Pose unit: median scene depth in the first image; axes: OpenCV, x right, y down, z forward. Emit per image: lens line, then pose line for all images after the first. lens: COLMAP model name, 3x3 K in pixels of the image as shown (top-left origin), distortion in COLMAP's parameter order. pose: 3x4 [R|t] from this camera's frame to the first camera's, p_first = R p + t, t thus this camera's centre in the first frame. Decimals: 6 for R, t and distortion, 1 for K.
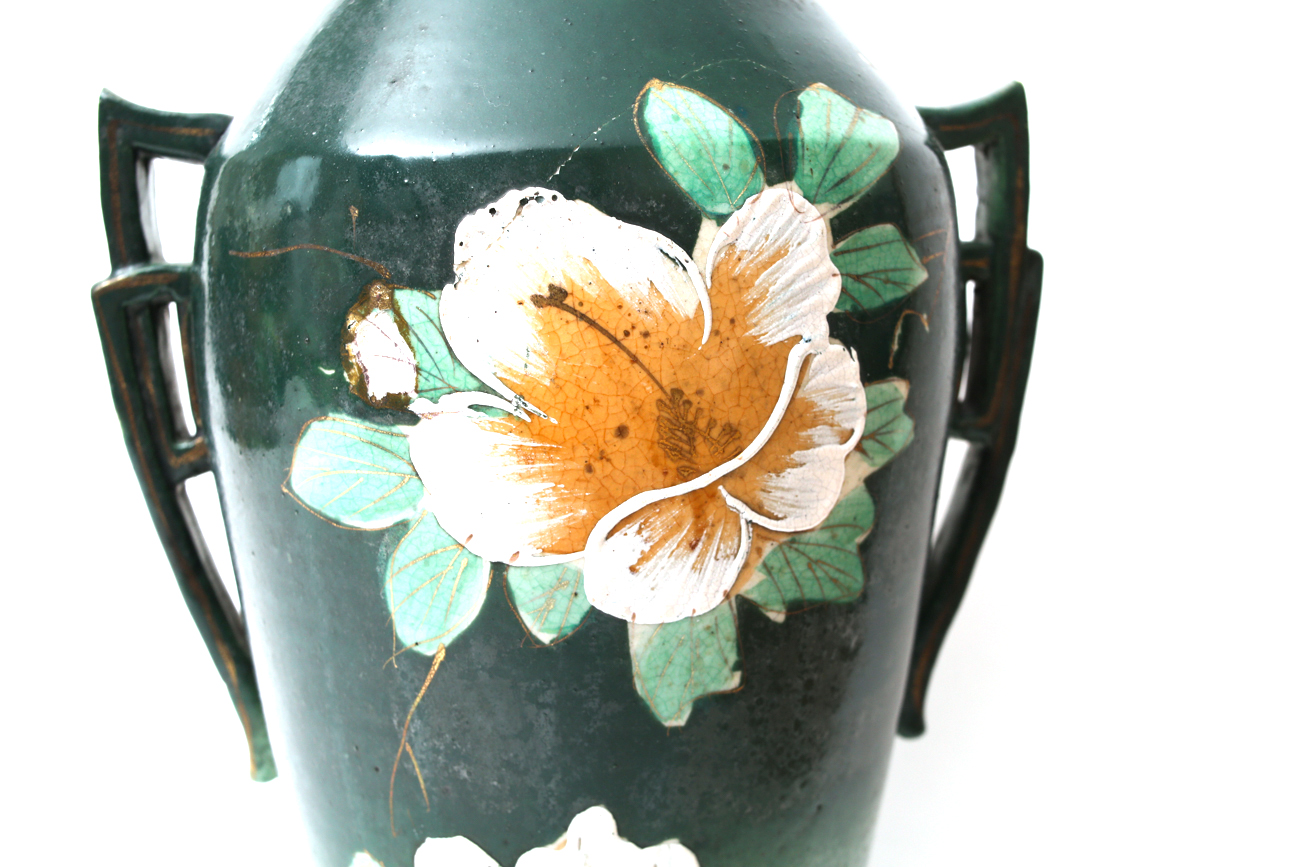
lens RADIAL K [[1389.1, 0, 627.2], [0, 1389.1, 436.4], [0, 0, 1]] dist [-0.121392, 0.000308]
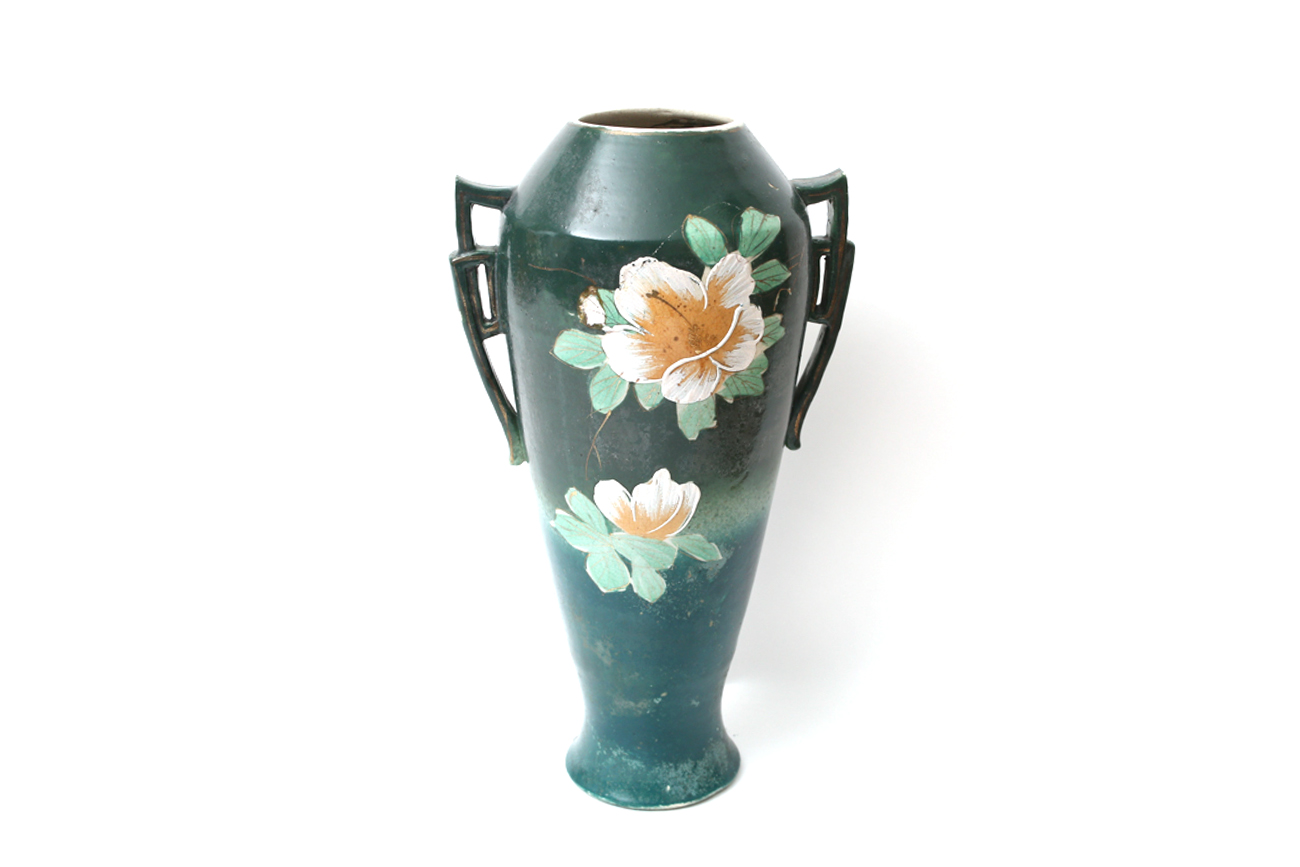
lens RADIAL K [[1389.1, 0, 627.2], [0, 1389.1, 436.4], [0, 0, 1]] dist [-0.121392, 0.000308]
pose [[0.999879, 0.012108, -0.009793, -0.071427], [-0.010093, 0.982765, 0.184583, -0.321124], [0.011859, -0.184461, 0.982768, -1.800934]]
